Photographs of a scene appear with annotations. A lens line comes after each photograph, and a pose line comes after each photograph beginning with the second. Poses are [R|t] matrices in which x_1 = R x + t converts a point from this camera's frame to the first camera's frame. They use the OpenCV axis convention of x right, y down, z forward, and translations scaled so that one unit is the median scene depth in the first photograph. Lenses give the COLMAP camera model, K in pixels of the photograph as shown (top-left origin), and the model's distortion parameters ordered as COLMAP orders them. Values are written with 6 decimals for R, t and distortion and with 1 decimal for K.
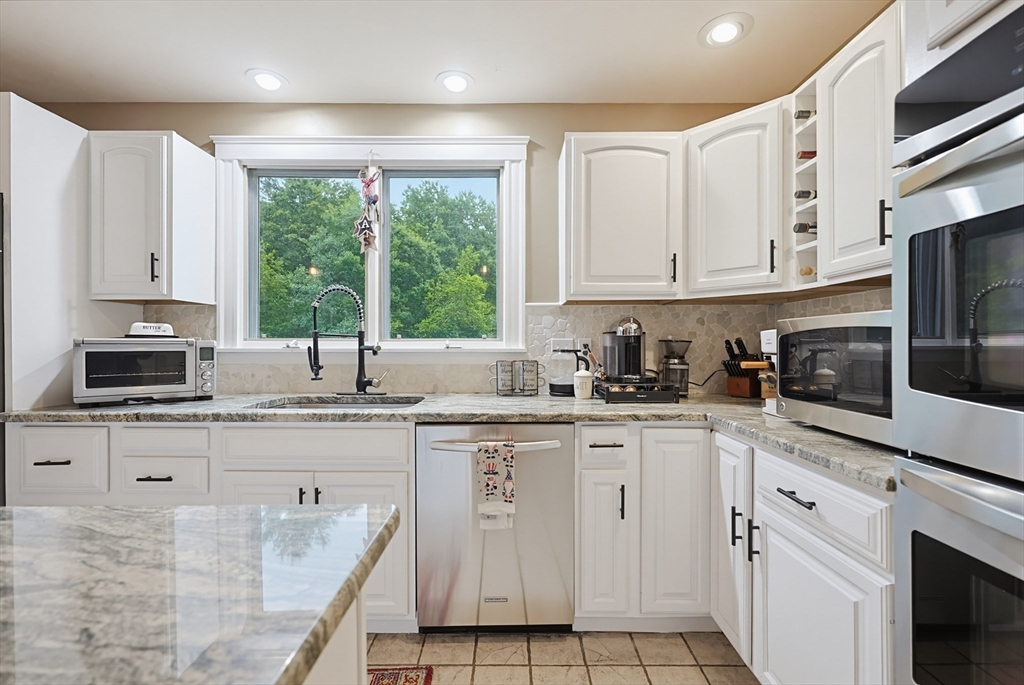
lens RADIAL K [[440.5, 0, 512.3], [0, 440.5, 344.5], [0, 0, 1]] dist [-0.003354, 0.002385]
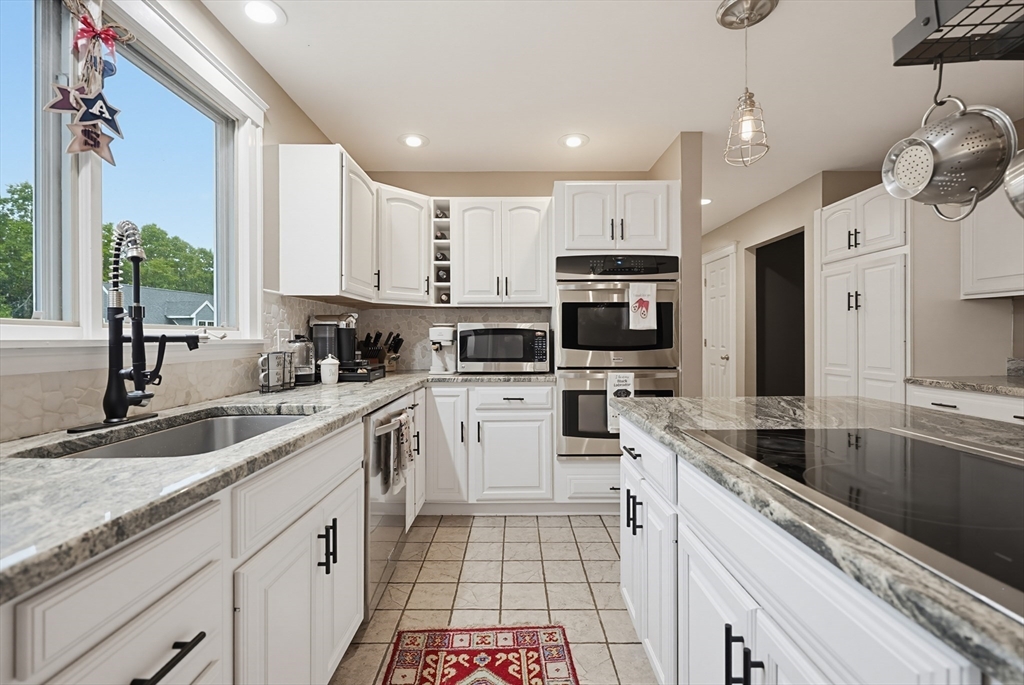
lens RADIAL K [[440.5, 0, 517.4], [0, 440.5, 340.0], [0, 0, 1]] dist [-0.003354, 0.002385]
pose [[-0.009414, -0.002596, 0.999952, -0.960596], [0.003154, 0.999992, 0.002626, 0.010524], [-0.999951, 0.003178, -0.009406, 0.543504]]
